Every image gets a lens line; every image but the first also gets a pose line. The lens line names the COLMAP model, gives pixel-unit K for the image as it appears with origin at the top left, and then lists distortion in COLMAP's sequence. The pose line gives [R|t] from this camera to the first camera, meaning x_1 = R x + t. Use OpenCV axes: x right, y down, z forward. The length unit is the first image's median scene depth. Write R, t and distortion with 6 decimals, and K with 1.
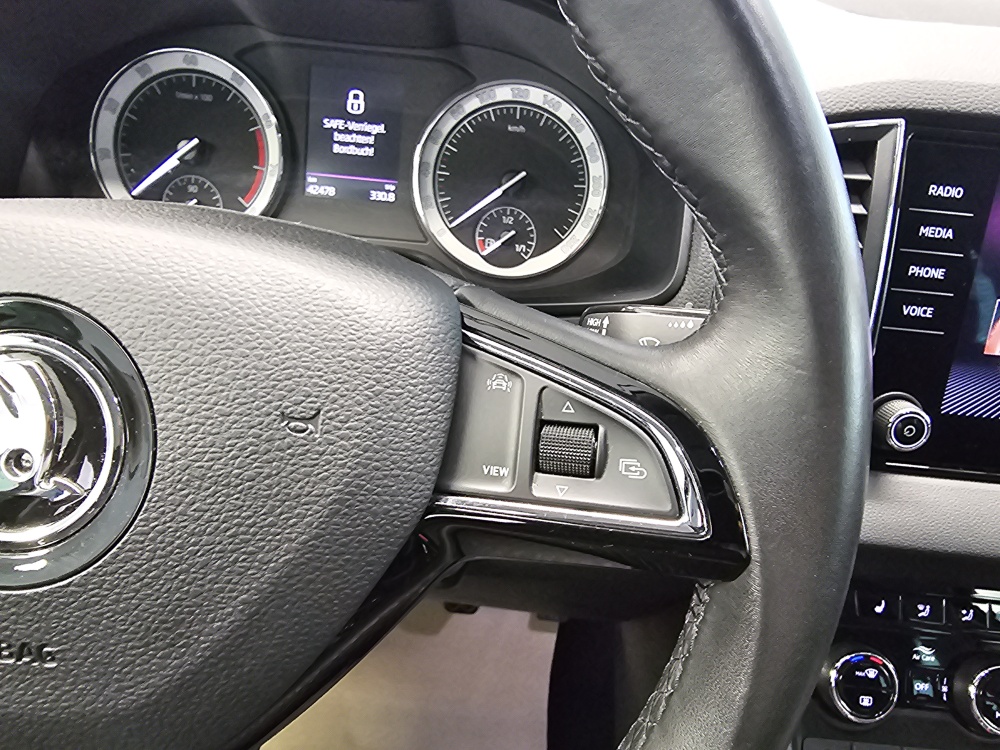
lens RADIAL K [[670.7, 0, 500.0], [0, 670.7, 375.0], [0, 0, 1]] dist [-0.000414, -0.001086]
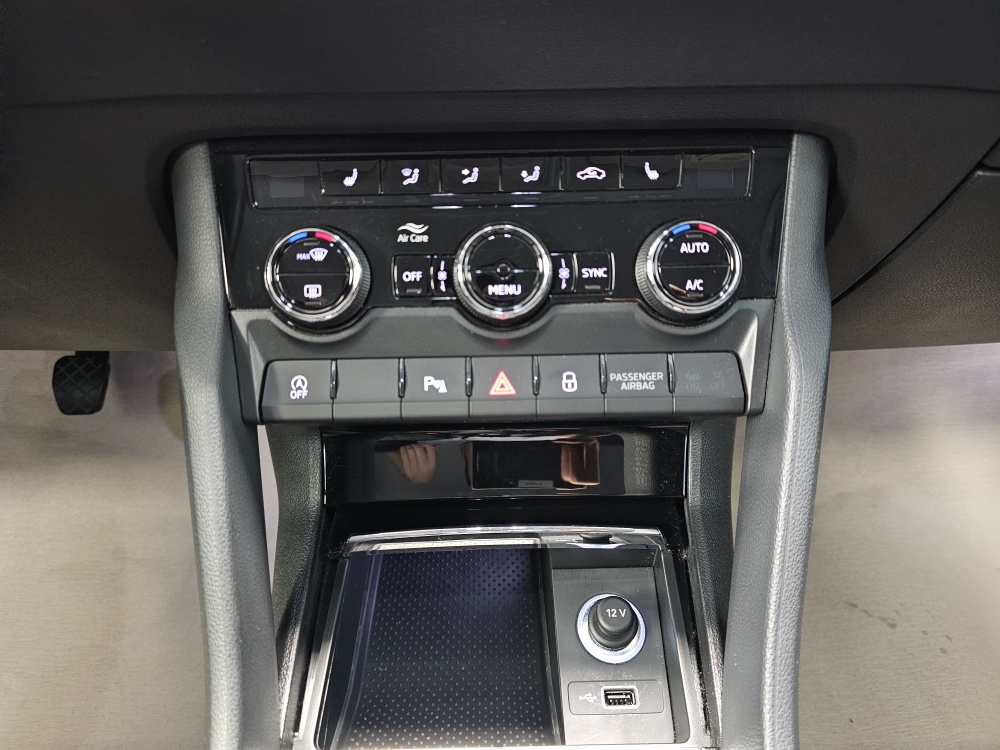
lens RADIAL K [[667.7, 0, 498.6], [0, 667.7, 364.9], [0, 0, 1]] dist [0.052623, -0.053046]
pose [[0.993397, -0.114730, 0.000592, 0.686817], [0.113476, 0.983270, 0.142488, 0.449761], [-0.016930, -0.141480, 0.989796, 0.235417]]
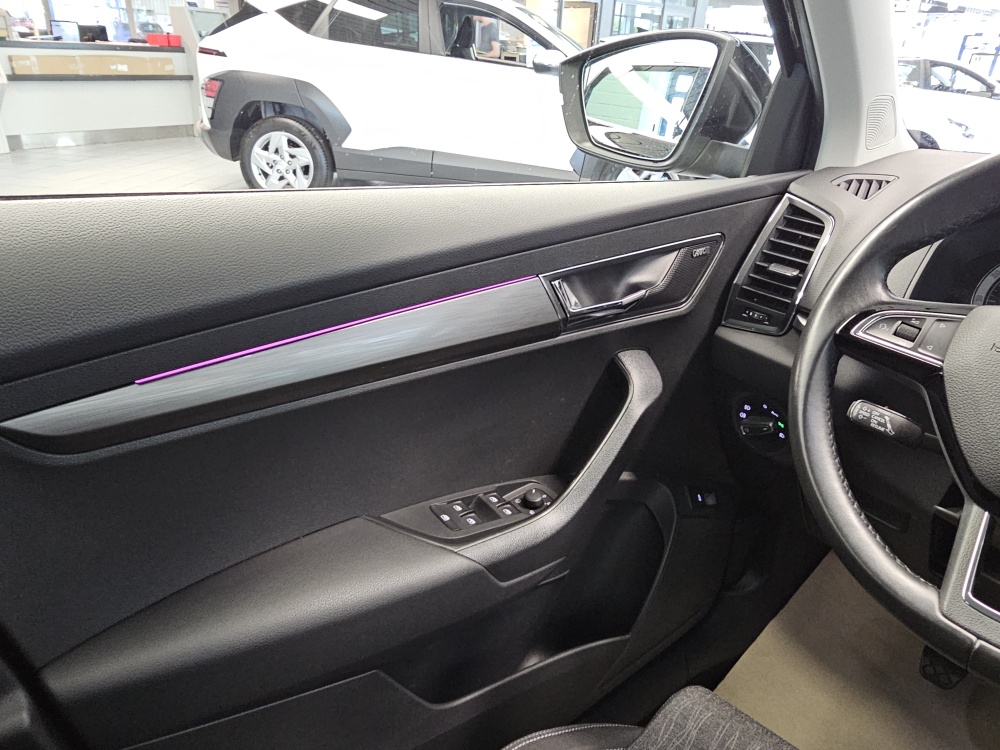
lens RADIAL K [[670.7, 0, 500.0], [0, 670.7, 375.0], [0, 0, 1]] dist [-0.000414, -0.001086]
pose [[0.693348, 0.265027, -0.670097, -0.241993], [-0.403453, 0.913270, -0.056249, 0.465502], [0.597072, 0.309353, 0.740139, -0.997035]]
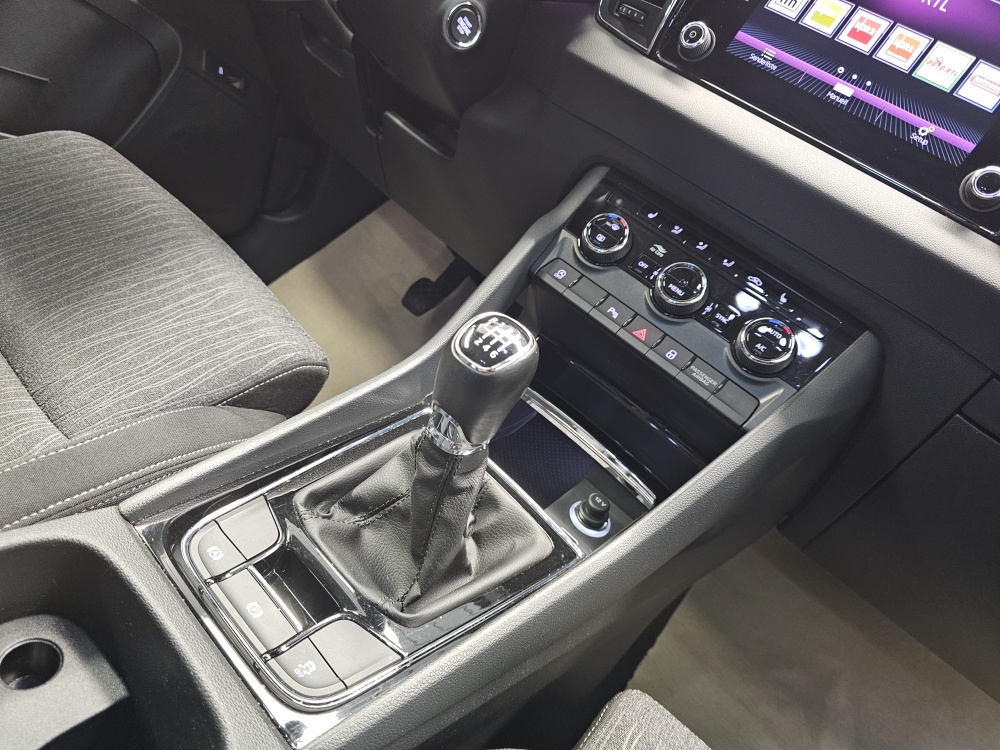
lens RADIAL K [[671.4, 0, 488.2], [0, 671.4, 374.1], [0, 0, 1]] dist [-0.005874, -0.003491]
pose [[0.756874, 0.523960, -0.390651, 1.025636], [-0.587583, 0.807244, -0.055709, 0.897665], [0.286161, 0.271705, 0.918852, -0.348628]]
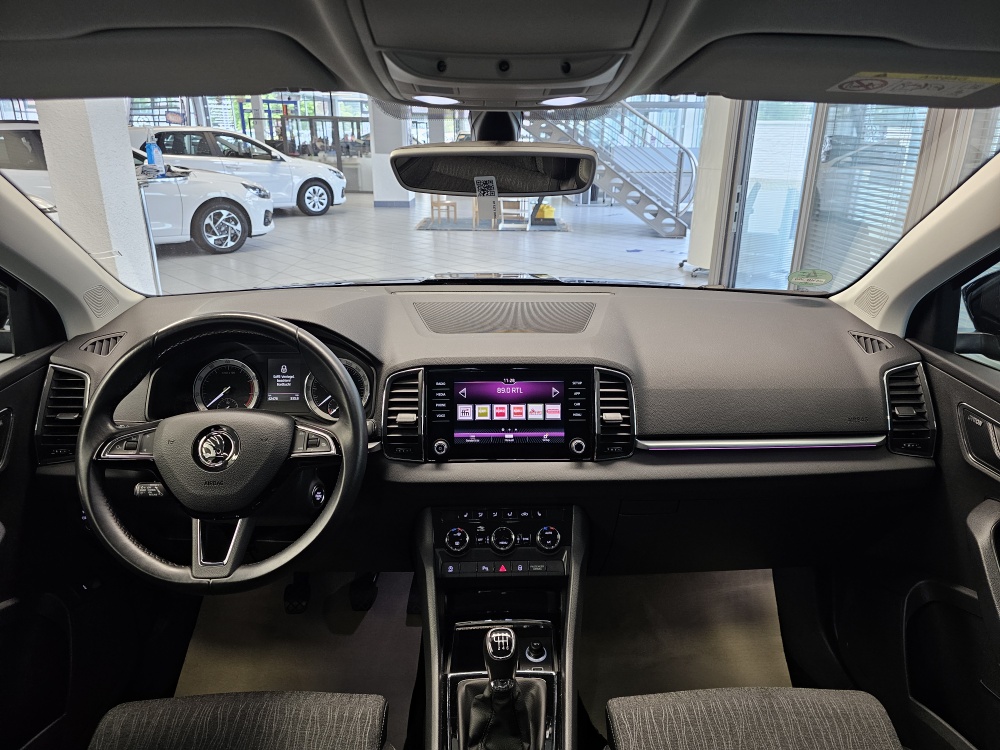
lens RADIAL K [[668.2, 0, 512.7], [0, 668.2, 376.7], [0, 0, 1]] dist [0.055429, -0.064685]
pose [[0.993227, -0.098792, 0.061153, 0.636851], [0.110899, 0.963069, -0.245355, 0.494967], [-0.034655, 0.250475, 0.967503, -2.009213]]
